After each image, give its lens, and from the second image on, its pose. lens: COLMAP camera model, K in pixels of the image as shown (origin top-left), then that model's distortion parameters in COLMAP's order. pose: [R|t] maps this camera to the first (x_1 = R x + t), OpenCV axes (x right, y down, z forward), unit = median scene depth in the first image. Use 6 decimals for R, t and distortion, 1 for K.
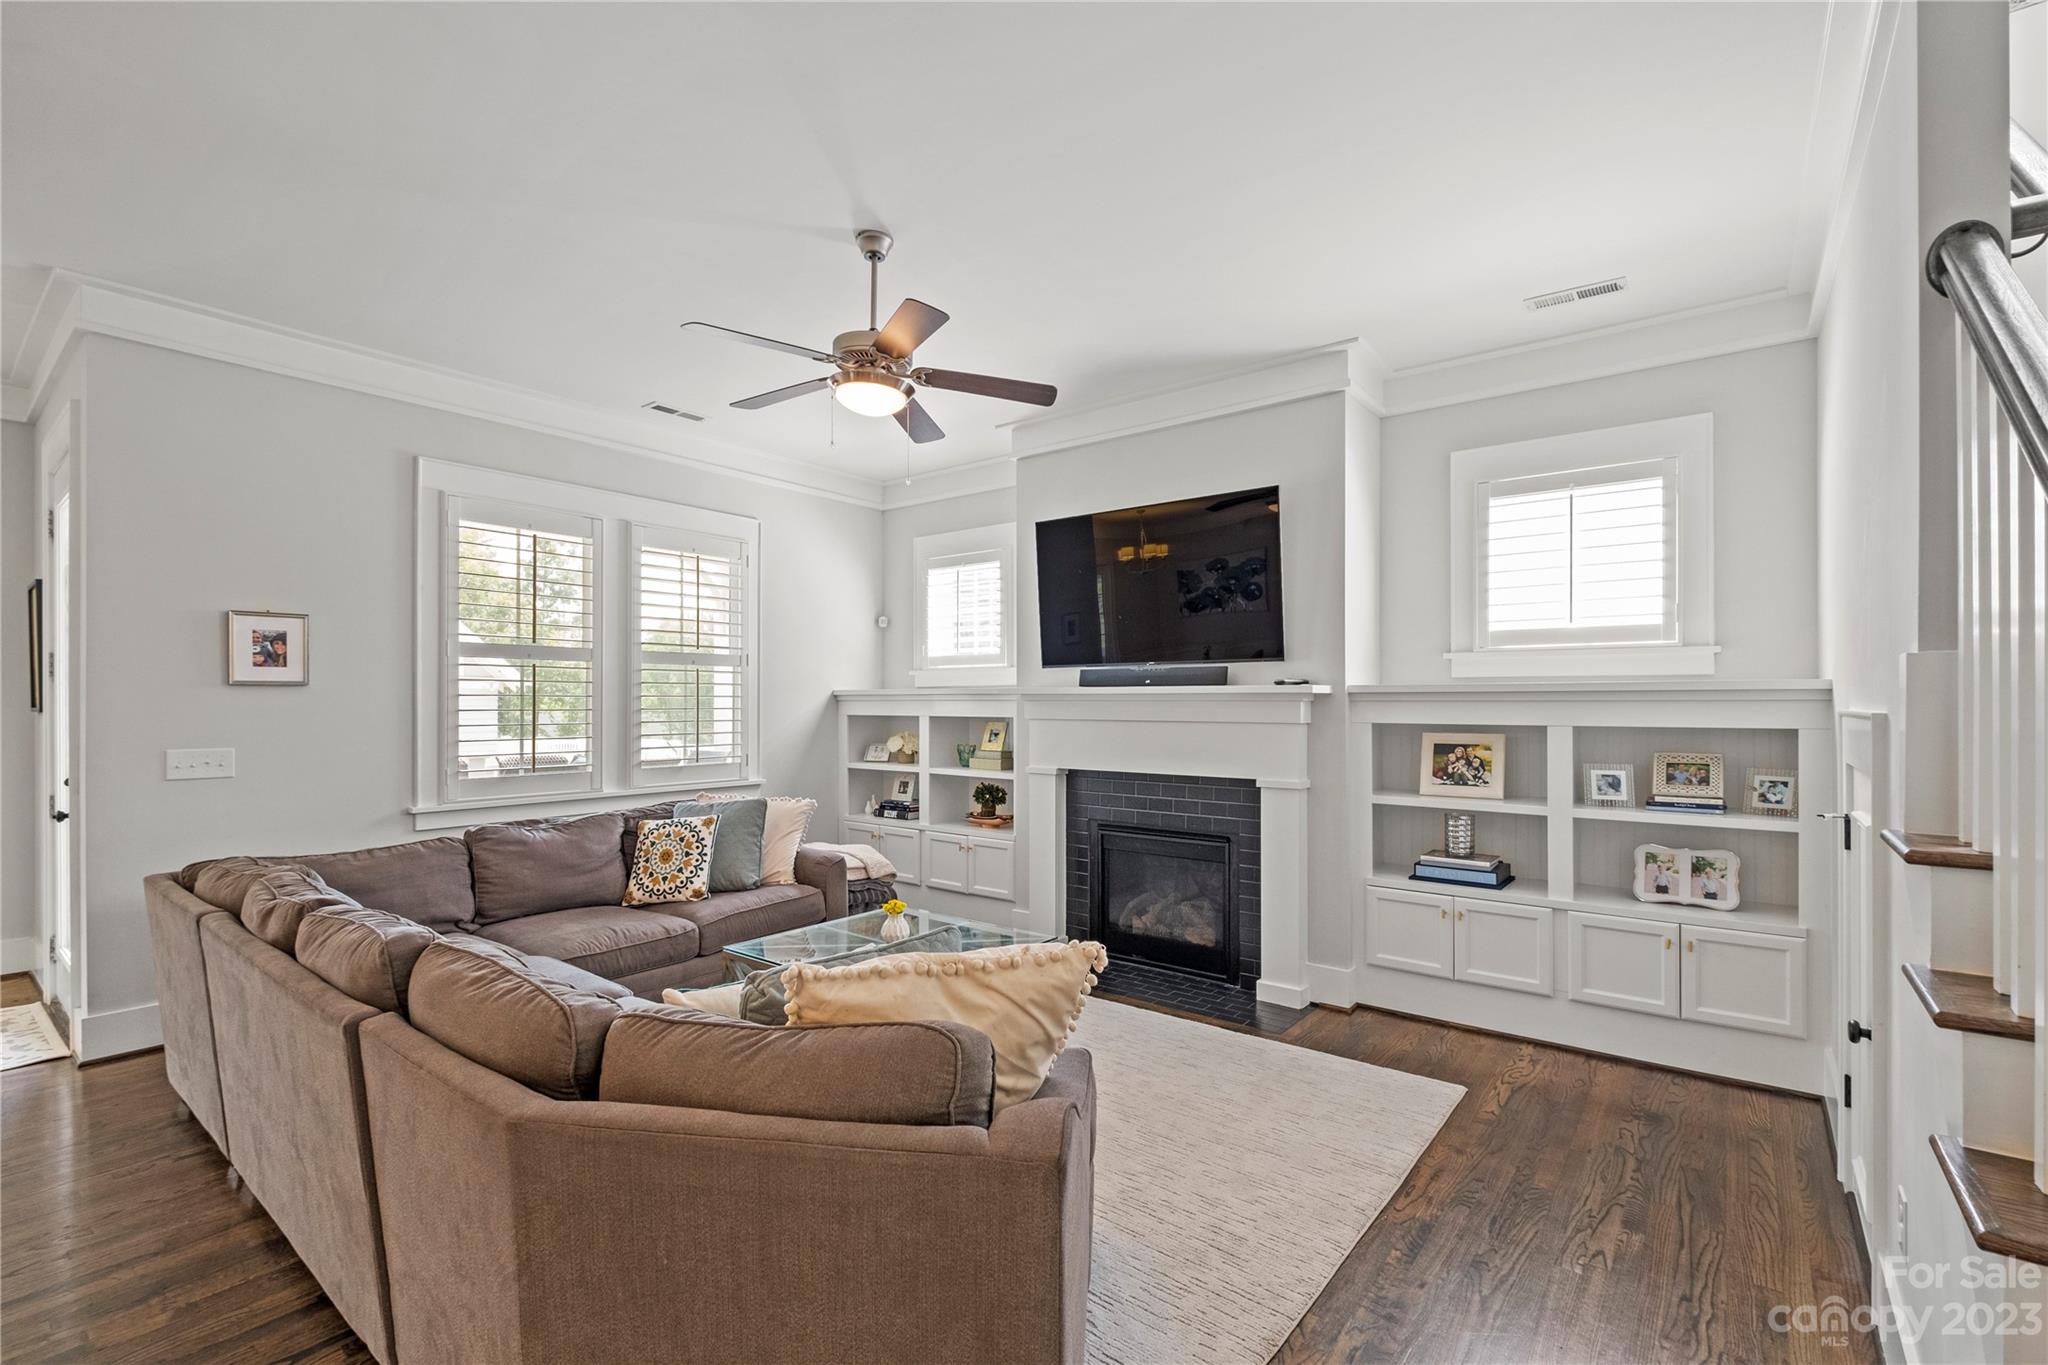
lens RADIAL K [[908.3, 0, 1028.3], [0, 908.3, 697.3], [0, 0, 1]] dist [-0.000898, -0.000607]
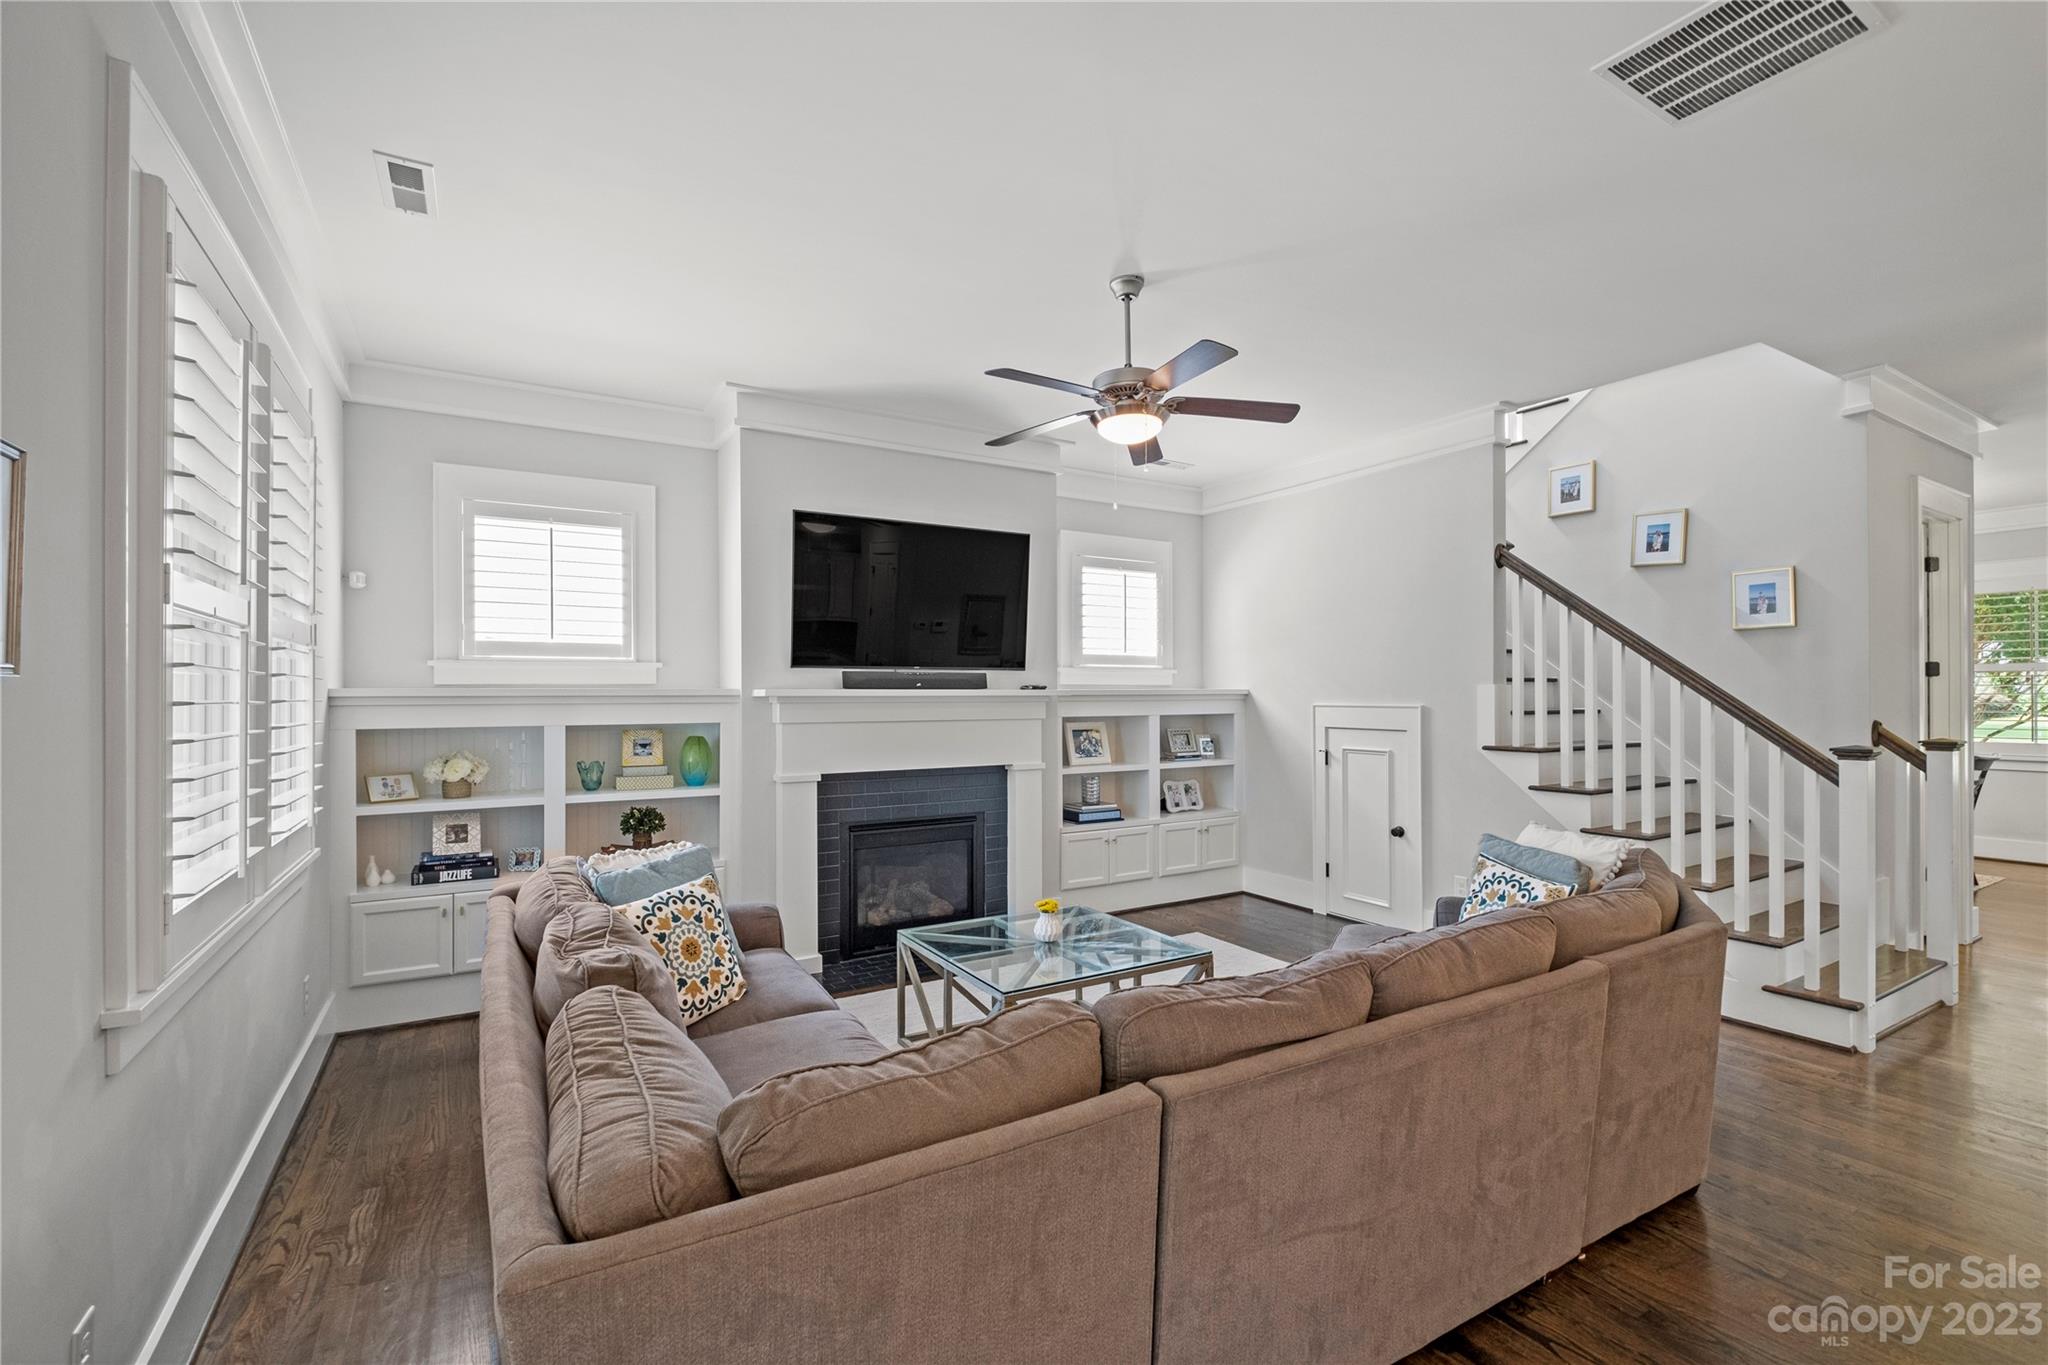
lens RADIAL K [[891.4, 0, 1039.6], [0, 891.4, 690.6], [0, 0, 1]] dist [-0.000006, -0.000021]
pose [[0.356703, 0.002824, 0.934214, -0.919620], [-0.000041, 0.999995, -0.003007, -0.008047], [-0.934218, 0.001035, 0.356701, 0.547237]]
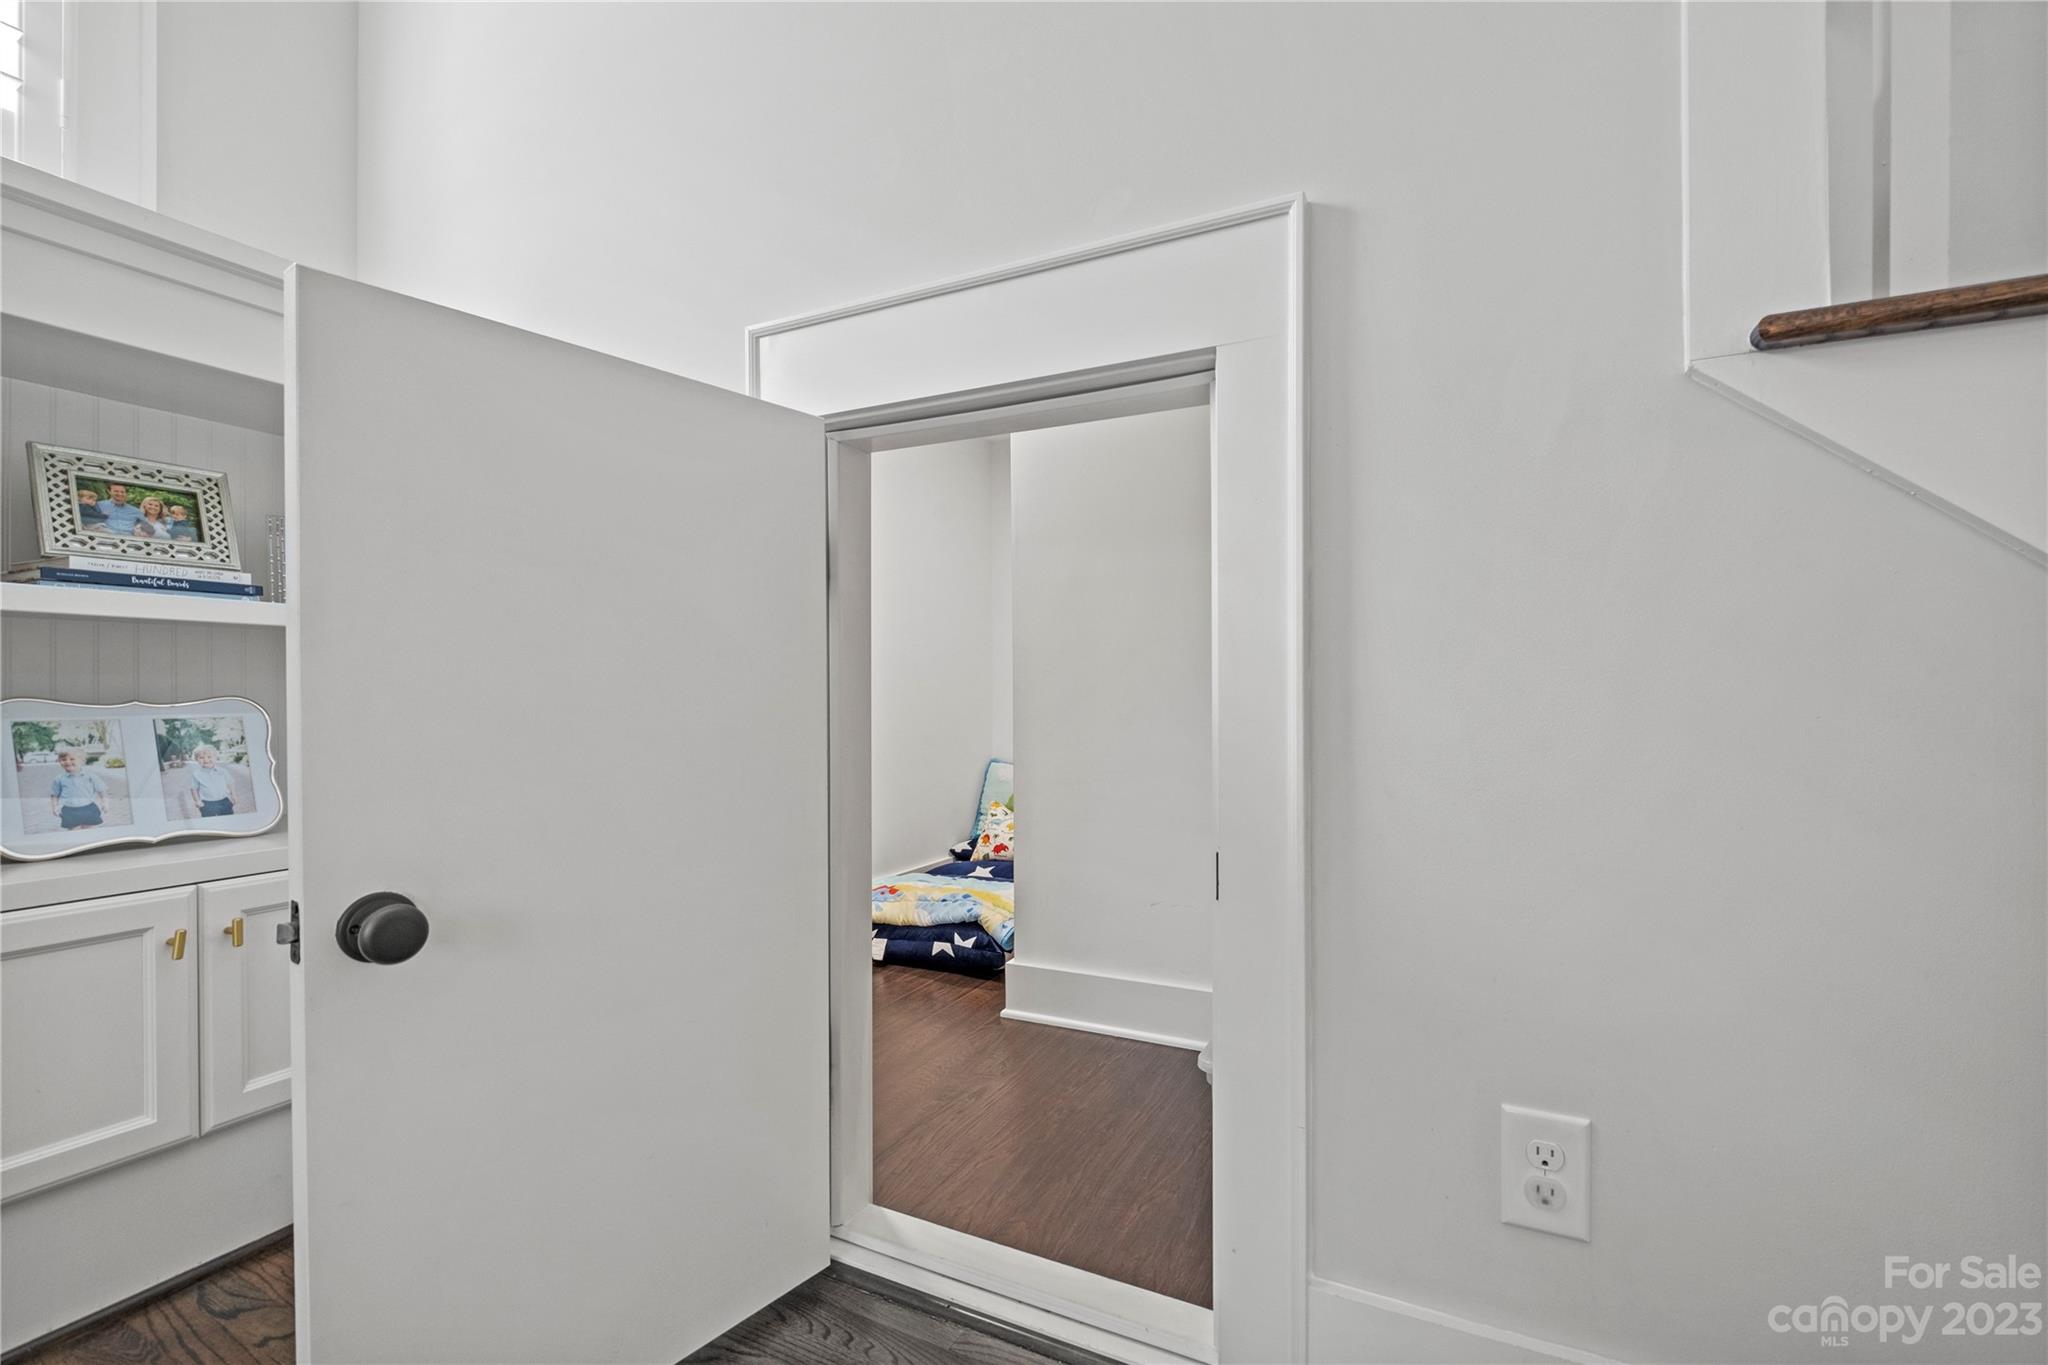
lens RADIAL K [[908.3, 0, 1028.3], [0, 908.3, 697.3], [0, 0, 1]] dist [-0.000898, -0.000607]
pose [[-0.184679, -0.002535, 0.982796, 0.240149], [-0.002083, 0.999995, 0.002188, 0.142343], [-0.982797, -0.001643, -0.184683, 0.610377]]
